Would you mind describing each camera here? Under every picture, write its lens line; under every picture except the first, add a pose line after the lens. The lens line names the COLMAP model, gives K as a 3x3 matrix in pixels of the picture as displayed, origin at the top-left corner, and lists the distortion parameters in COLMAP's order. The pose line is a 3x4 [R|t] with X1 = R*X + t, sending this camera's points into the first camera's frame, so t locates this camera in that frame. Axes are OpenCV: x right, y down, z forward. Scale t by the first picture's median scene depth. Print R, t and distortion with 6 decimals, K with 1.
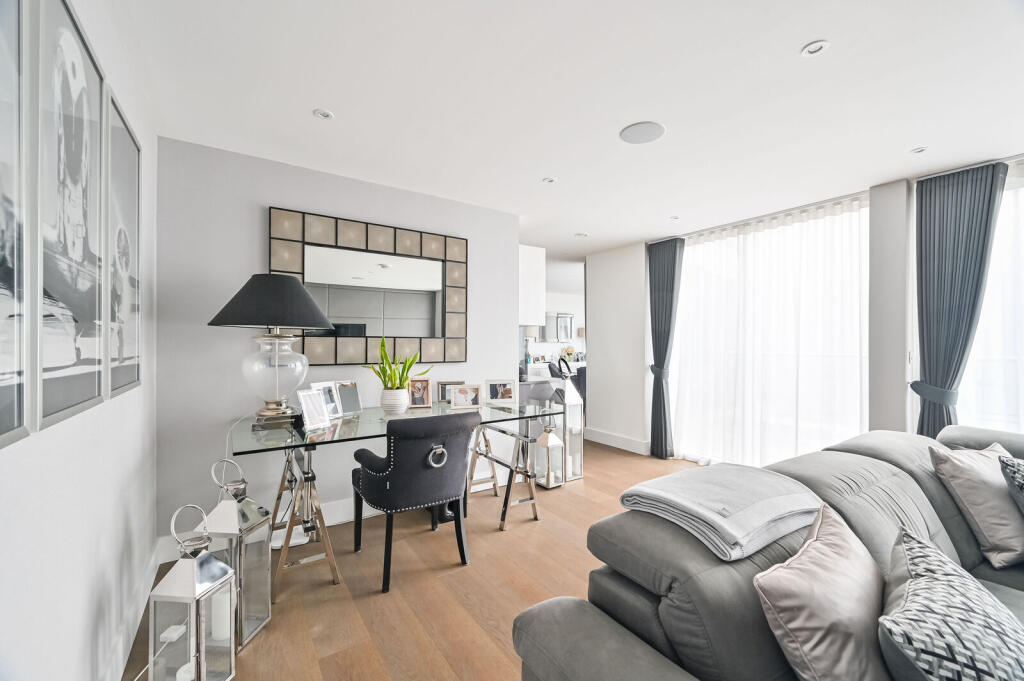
lens RADIAL K [[413.8, 0, 512.0], [0, 413.8, 345.8], [0, 0, 1]] dist [0.000818, 0.000429]
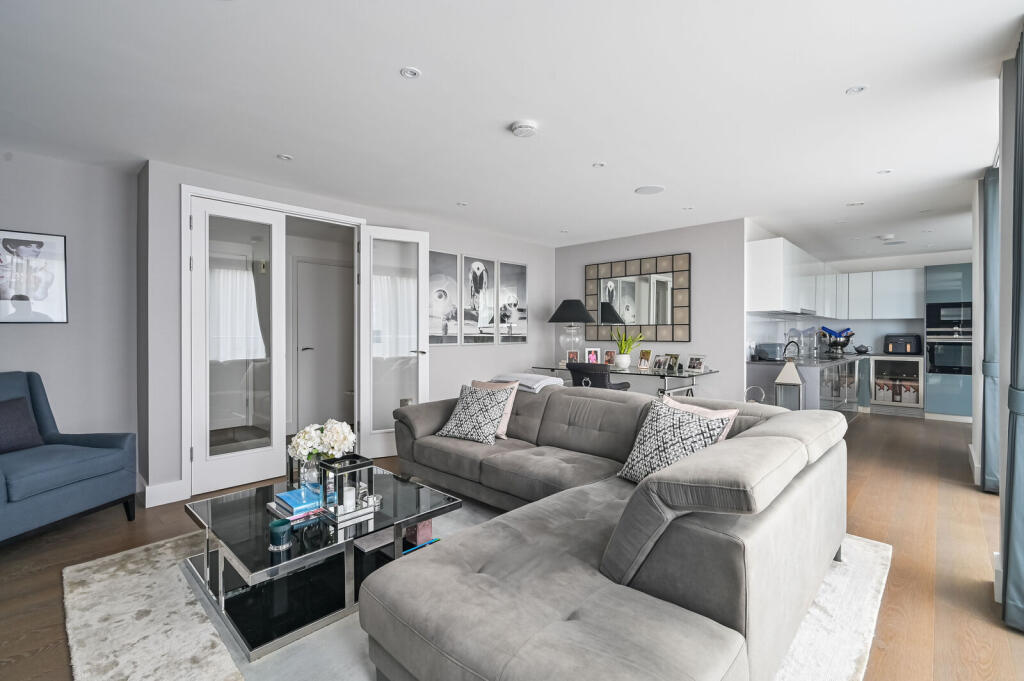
lens RADIAL K [[459.4, 0, 514.6], [0, 459.4, 338.0], [0, 0, 1]] dist [0.007000, -0.000675]
pose [[0.223522, 0.005810, -0.974681, 1.507323], [-0.004086, 0.999979, 0.005023, 0.025385], [0.974690, 0.002860, 0.223541, 0.100944]]
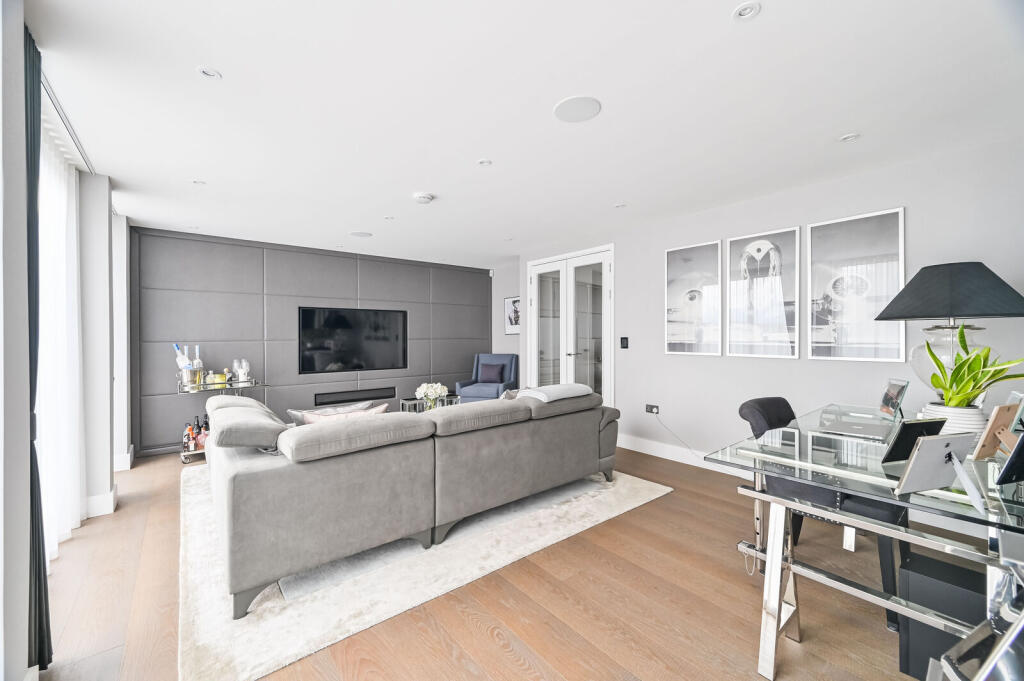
lens RADIAL K [[413.8, 0, 506.4], [0, 413.8, 335.7], [0, 0, 1]] dist [0.000818, 0.000429]
pose [[-0.997588, -0.001754, -0.069392, 0.429336], [-0.002308, 0.999966, 0.007903, -0.008395], [0.069375, 0.008044, -0.997558, 1.554740]]
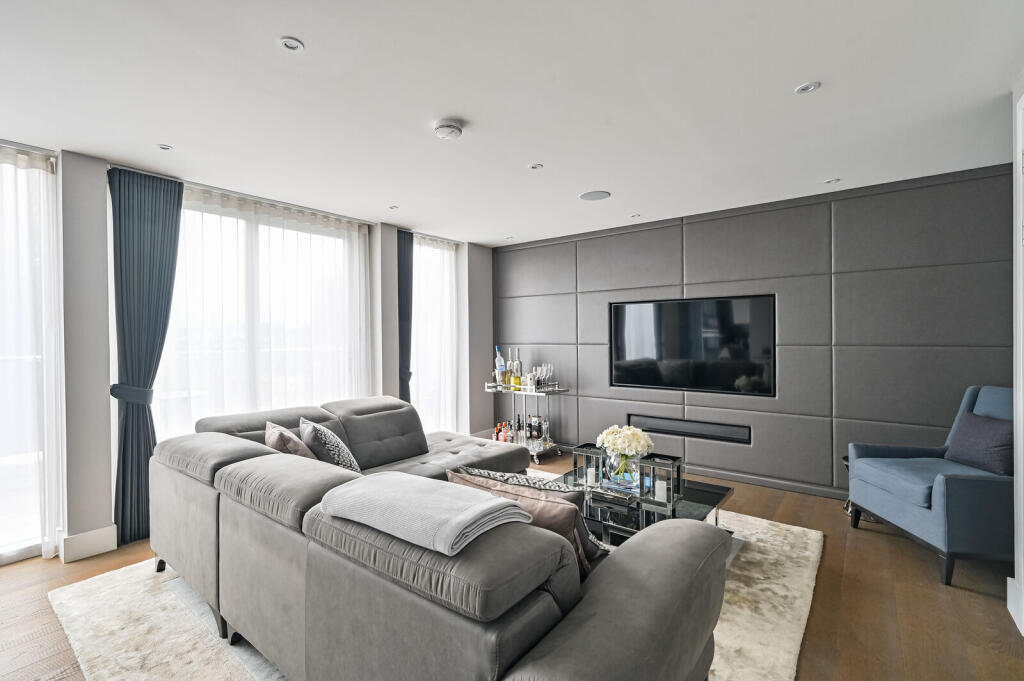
lens RADIAL K [[459.4, 0, 511.7], [0, 459.4, 336.5], [0, 0, 1]] dist [0.007000, -0.000675]
pose [[-0.301585, -0.002176, 0.953437, -0.262238], [0.015274, 0.999858, 0.007113, -0.015472], [-0.953317, 0.016708, -0.301509, 0.471400]]
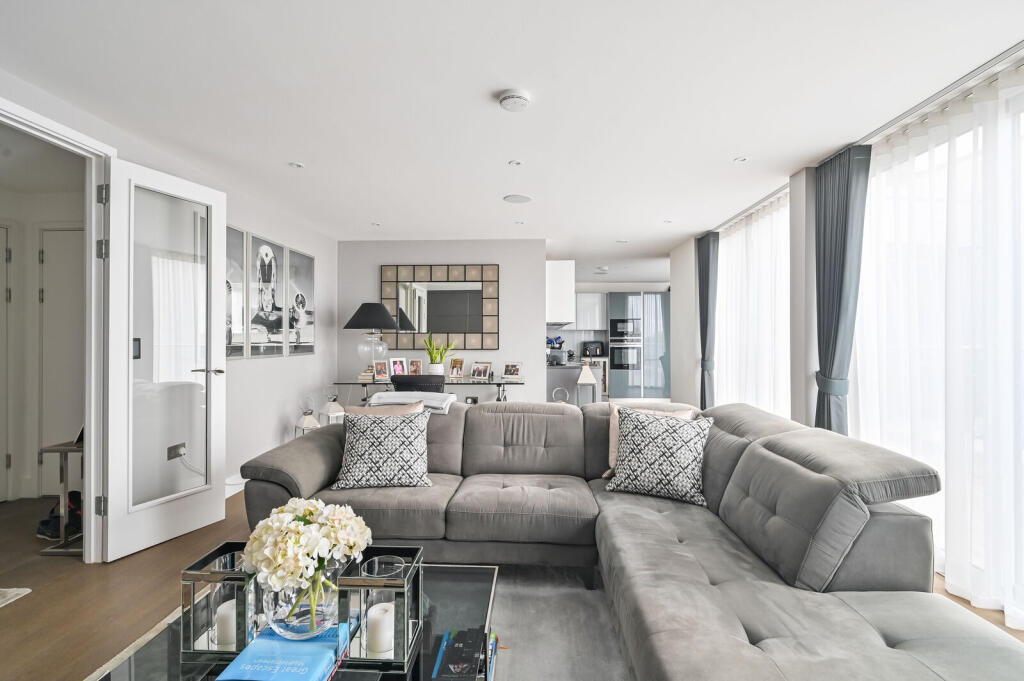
lens RADIAL K [[459.4, 0, 513.8], [0, 459.4, 339.9], [0, 0, 1]] dist [0.007000, -0.000675]
pose [[0.803881, -0.003329, -0.594781, 1.061684], [-0.000152, 0.999983, -0.005802, 0.017606], [0.594791, 0.004754, 0.803867, -0.308470]]
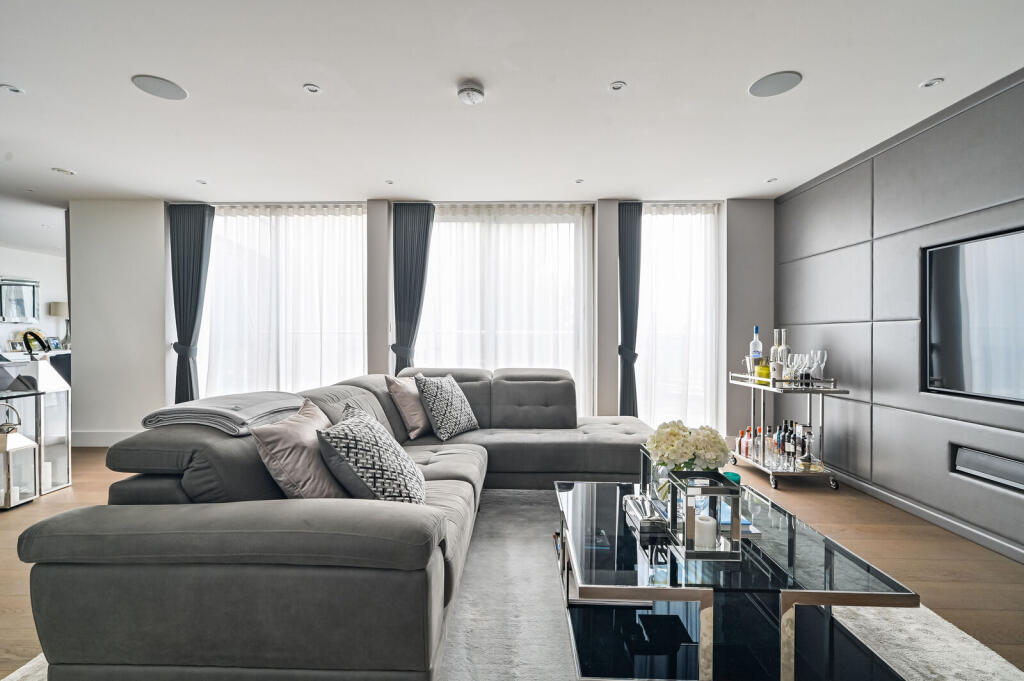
lens RADIAL K [[459.4, 0, 509.5], [0, 459.4, 336.1], [0, 0, 1]] dist [0.007000, -0.000675]
pose [[0.579325, -0.005202, 0.815080, -0.077941], [0.007151, 0.999974, 0.001300, 0.058487], [-0.815065, 0.005076, 0.579347, -0.232877]]
